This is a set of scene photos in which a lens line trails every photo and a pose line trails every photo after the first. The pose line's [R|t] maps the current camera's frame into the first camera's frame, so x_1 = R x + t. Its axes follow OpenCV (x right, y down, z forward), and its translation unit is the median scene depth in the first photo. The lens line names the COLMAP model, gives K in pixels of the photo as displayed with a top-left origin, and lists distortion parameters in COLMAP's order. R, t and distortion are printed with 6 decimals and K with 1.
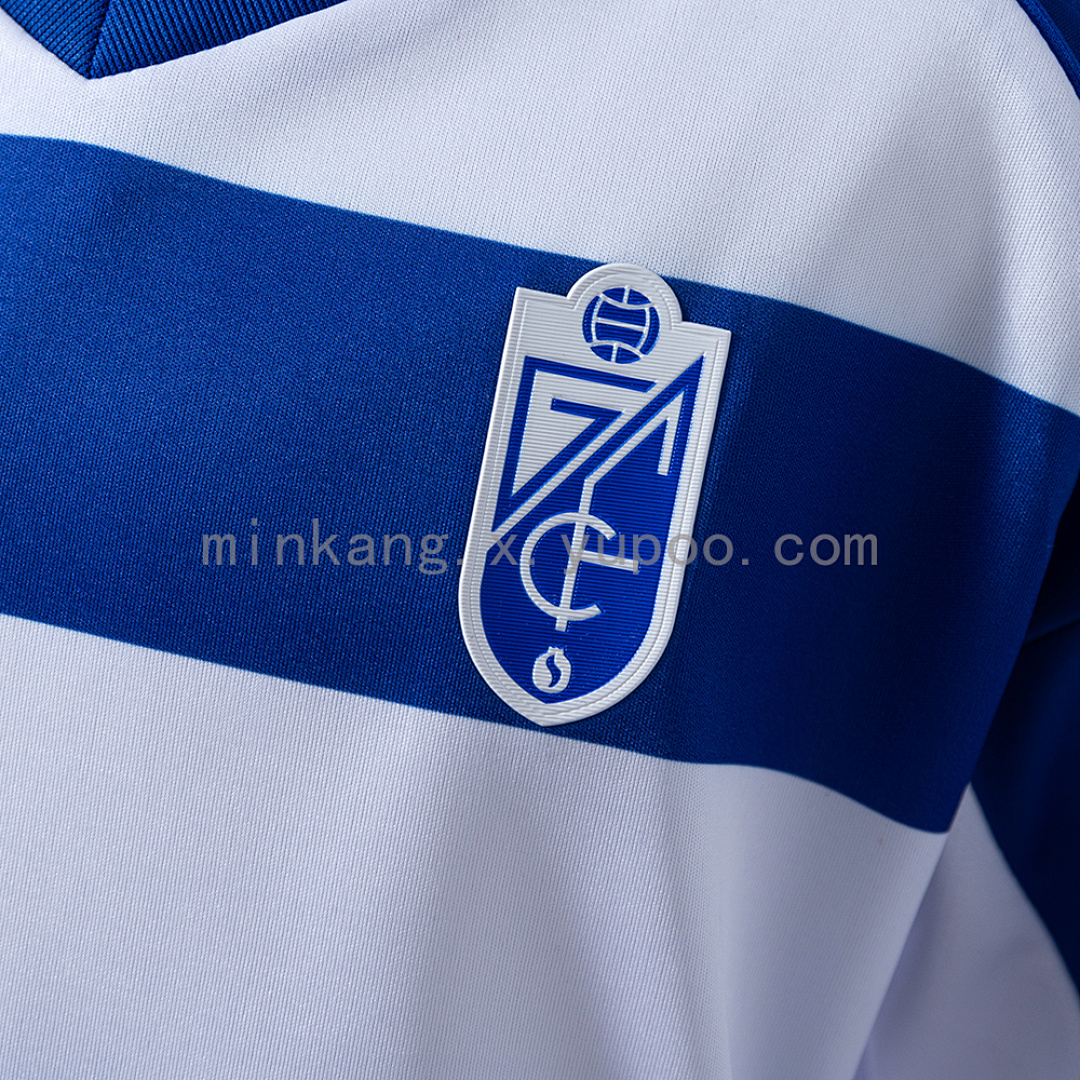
lens RADIAL K [[3020.5, 0, 540.0], [0, 3020.5, 540.0], [0, 0, 1]] dist [-0.150944, 0.394717]
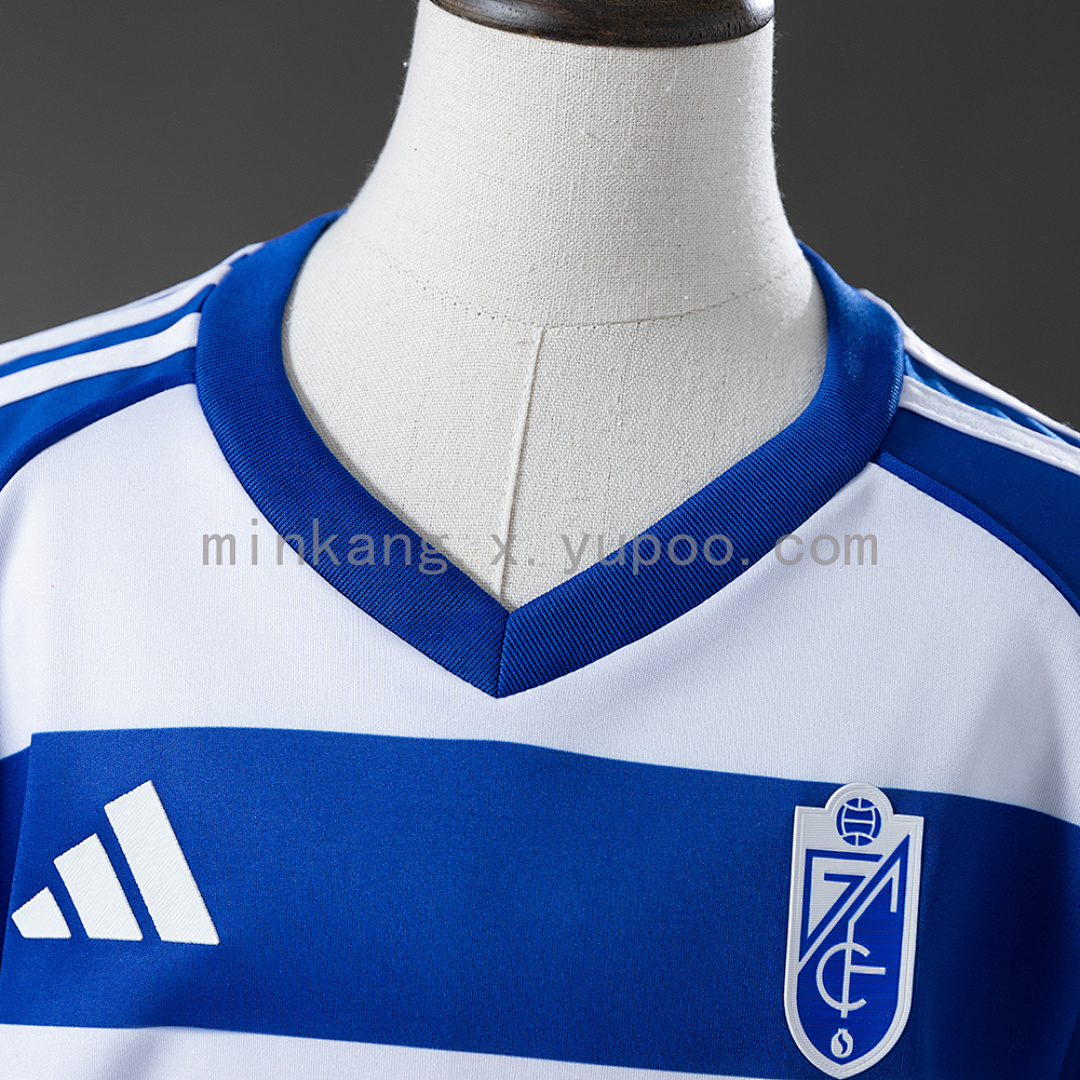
lens RADIAL K [[3020.5, 0, 540.0], [0, 3020.5, 540.0], [0, 0, 1]] dist [-0.150944, 0.394717]
pose [[0.971244, -0.096426, 0.217685, -0.467771], [0.112278, 0.991763, -0.061638, -0.139464], [-0.209948, 0.084306, 0.974071, -0.524539]]
